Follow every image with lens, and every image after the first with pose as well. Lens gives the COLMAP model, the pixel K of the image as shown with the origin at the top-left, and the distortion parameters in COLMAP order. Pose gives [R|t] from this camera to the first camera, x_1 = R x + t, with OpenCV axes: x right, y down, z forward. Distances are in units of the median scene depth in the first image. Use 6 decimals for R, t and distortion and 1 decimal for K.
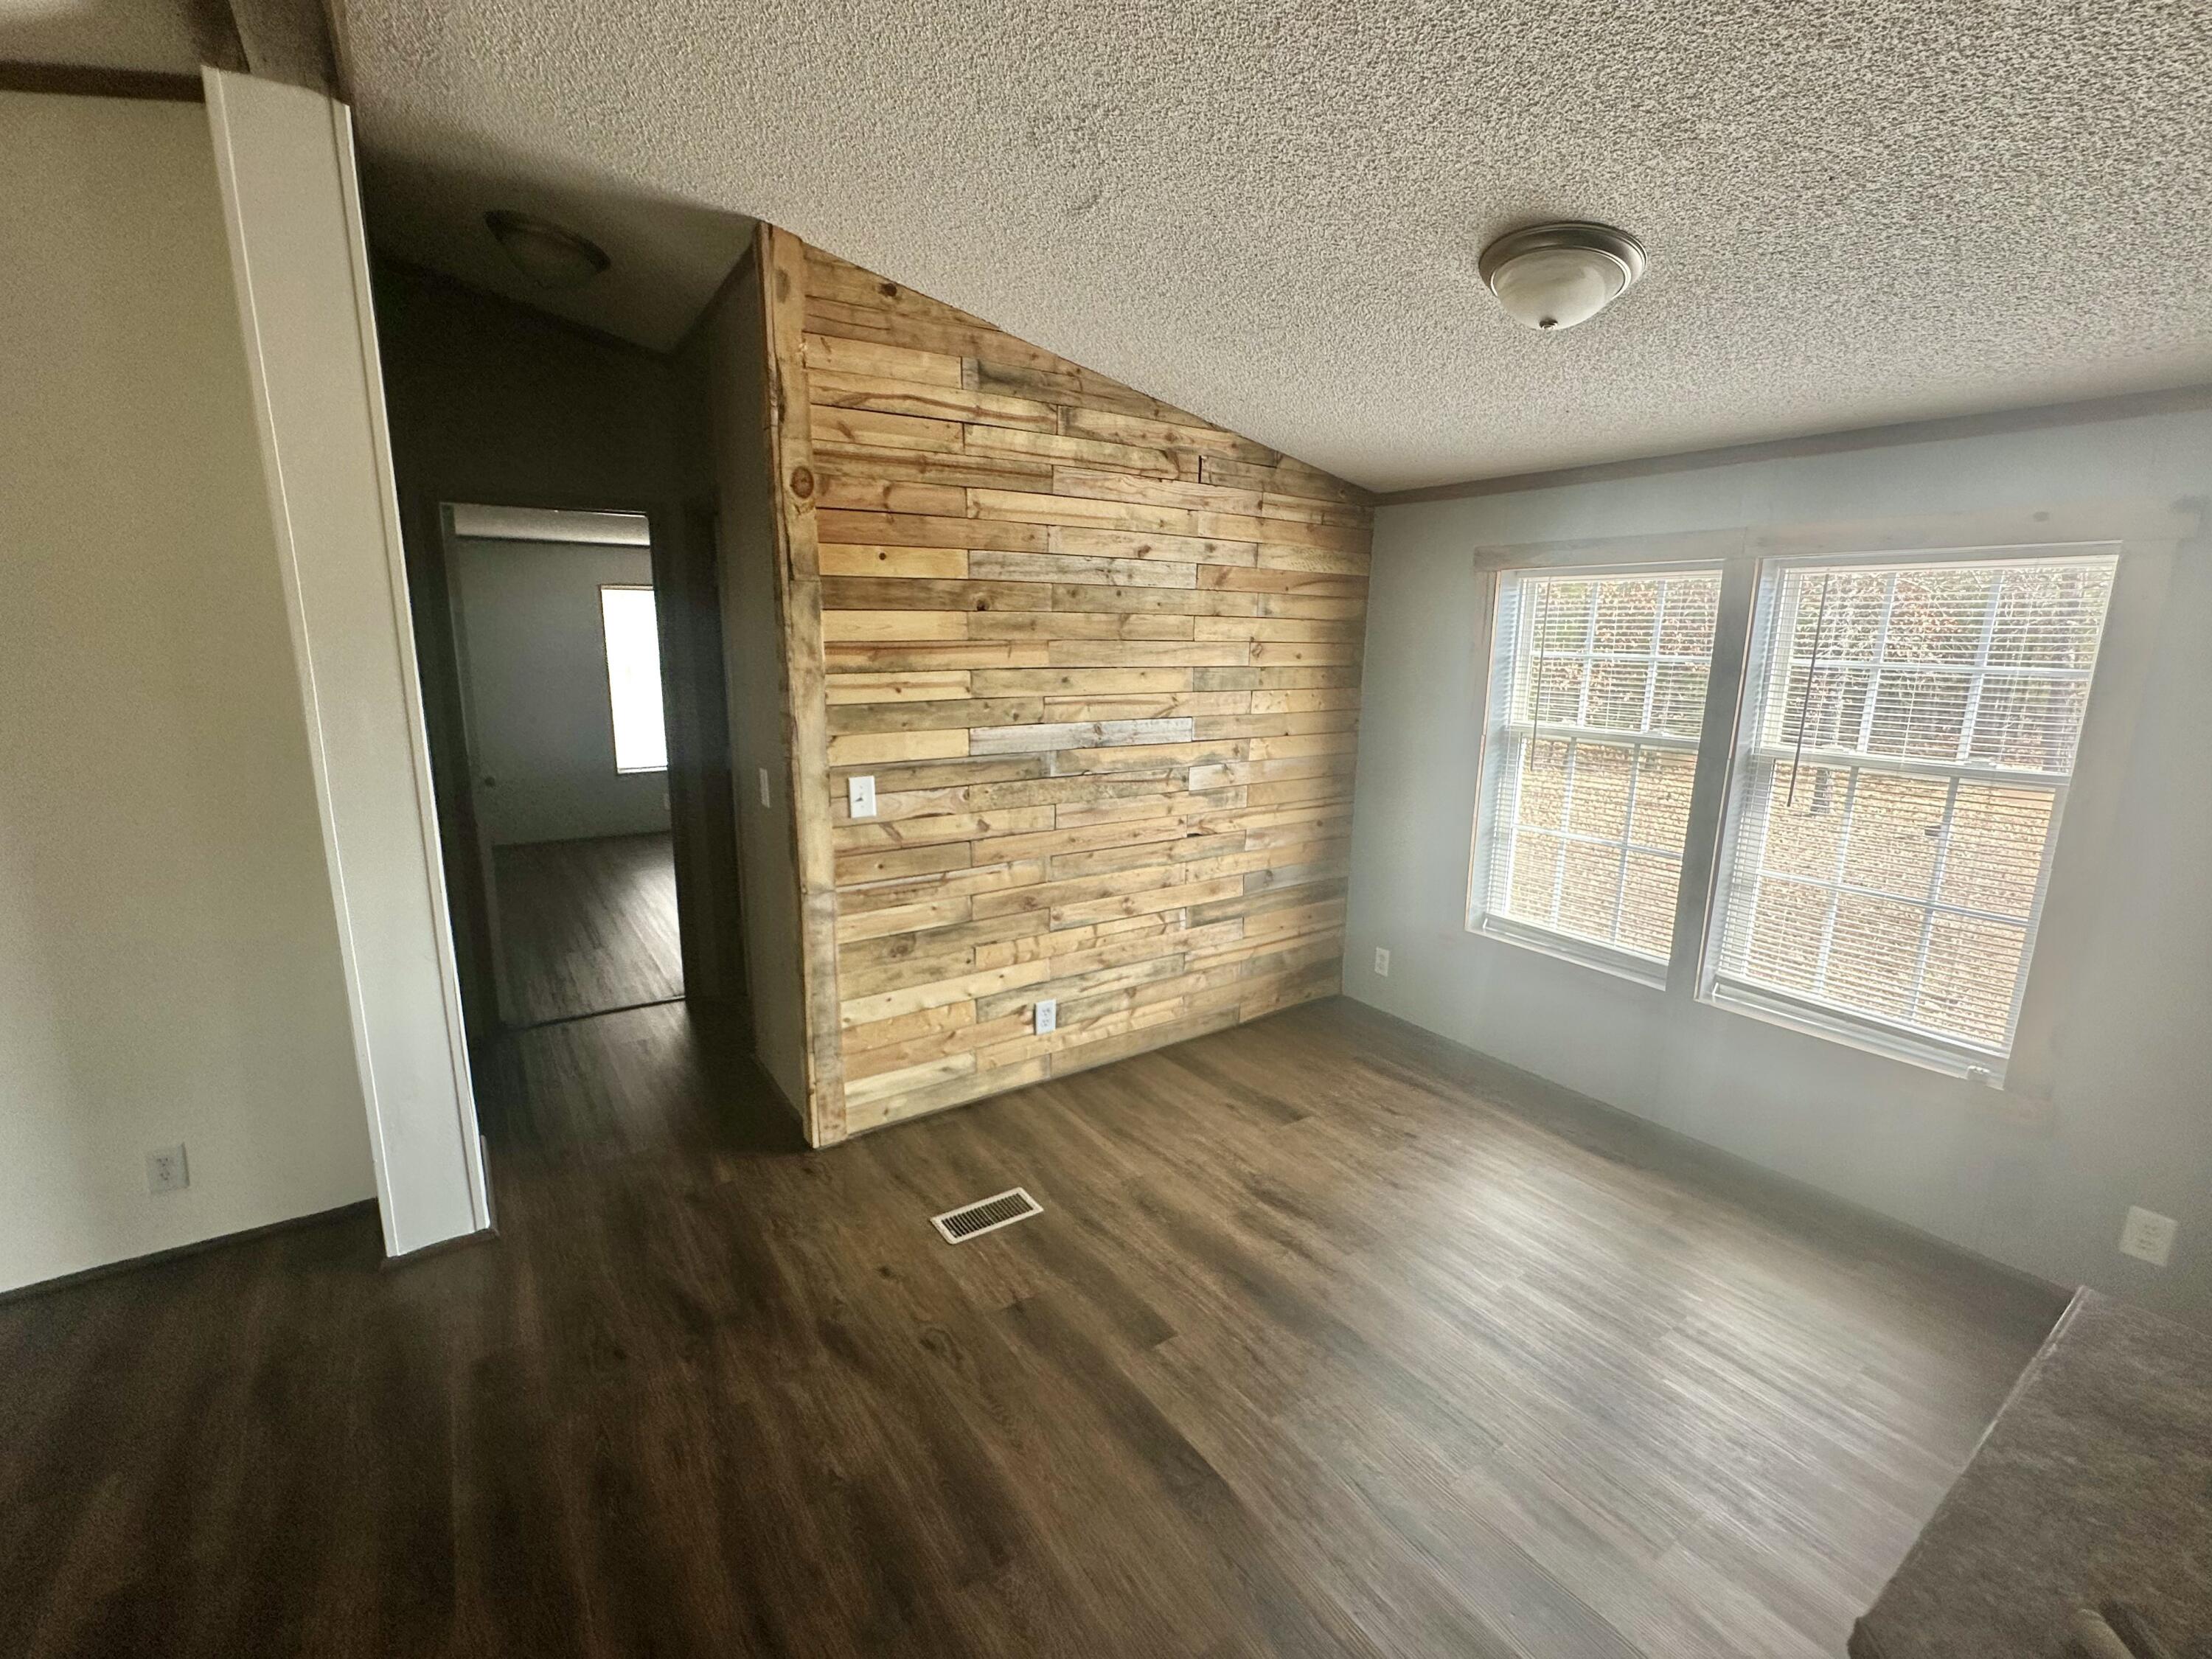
lens RADIAL K [[967.0, 0, 1106.0], [0, 967.0, 829.5], [0, 0, 1]] dist [-0.002337, -0.000863]
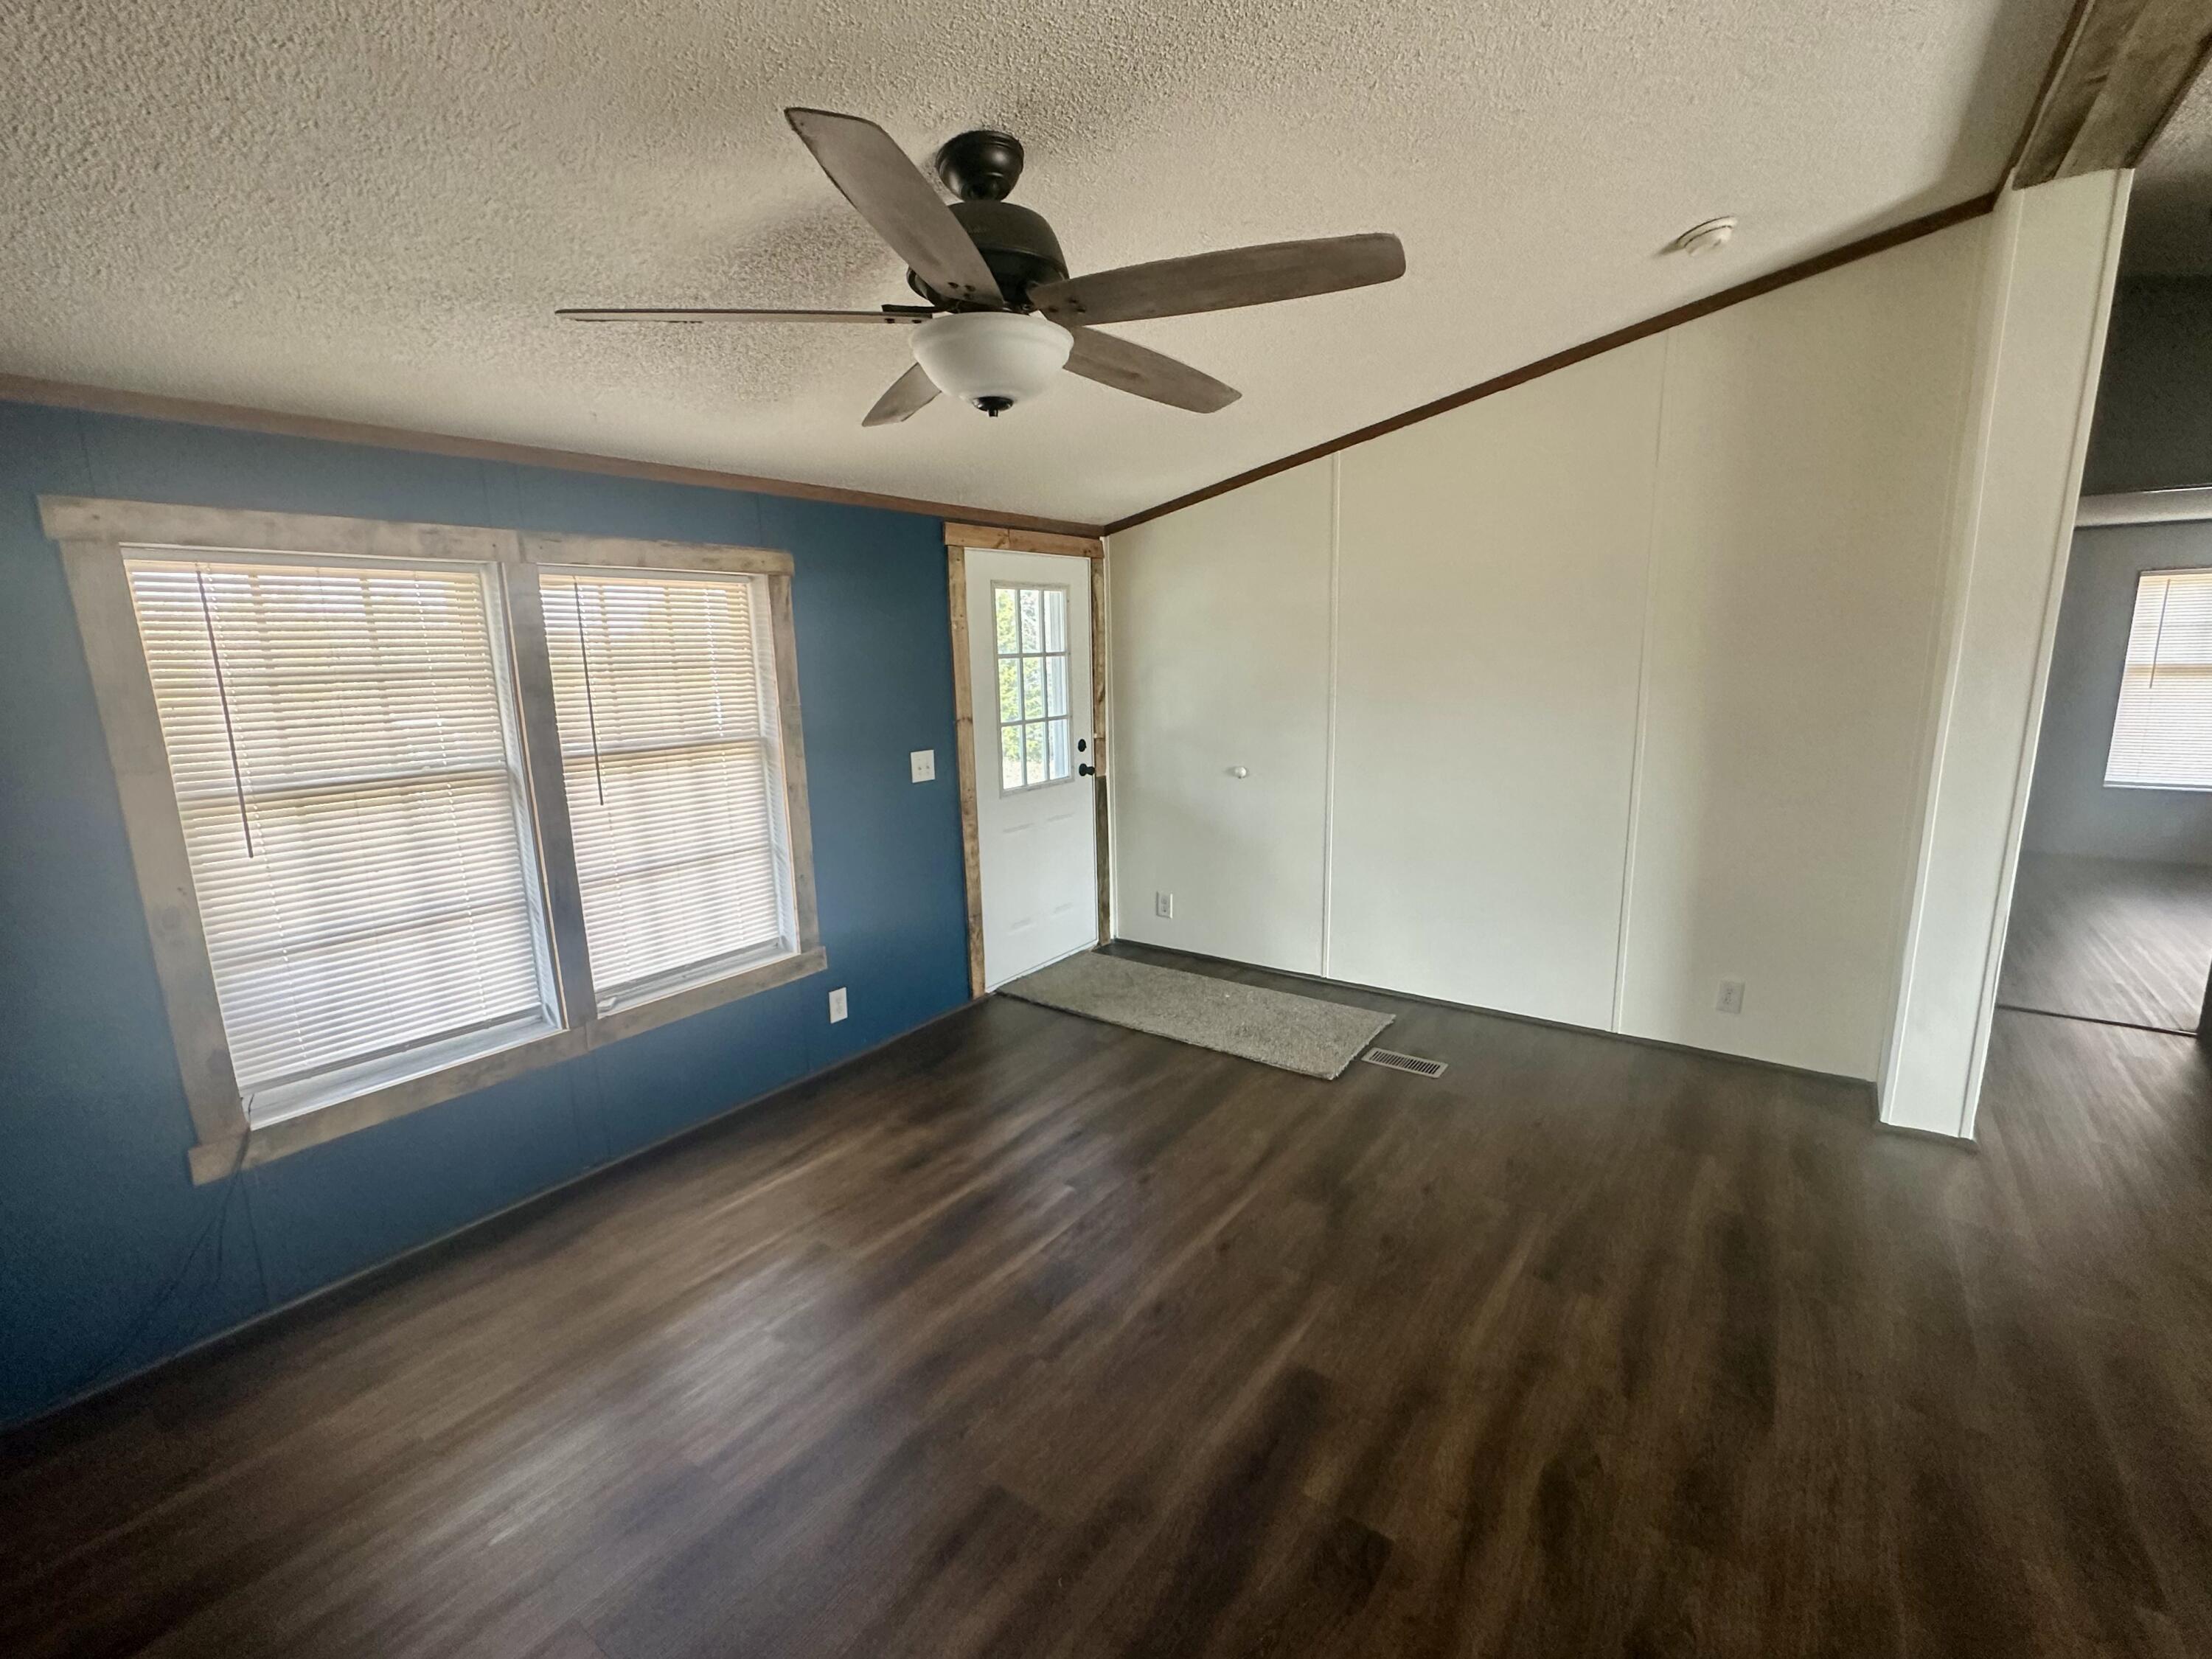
lens RADIAL K [[967.0, 0, 1106.0], [0, 967.0, 829.5], [0, 0, 1]] dist [-0.002337, -0.000863]
pose [[0.338401, 0.164874, -0.926446, 0.007860], [-0.167169, 0.979404, 0.113237, 0.104984], [0.926034, 0.116554, 0.358993, -0.434817]]
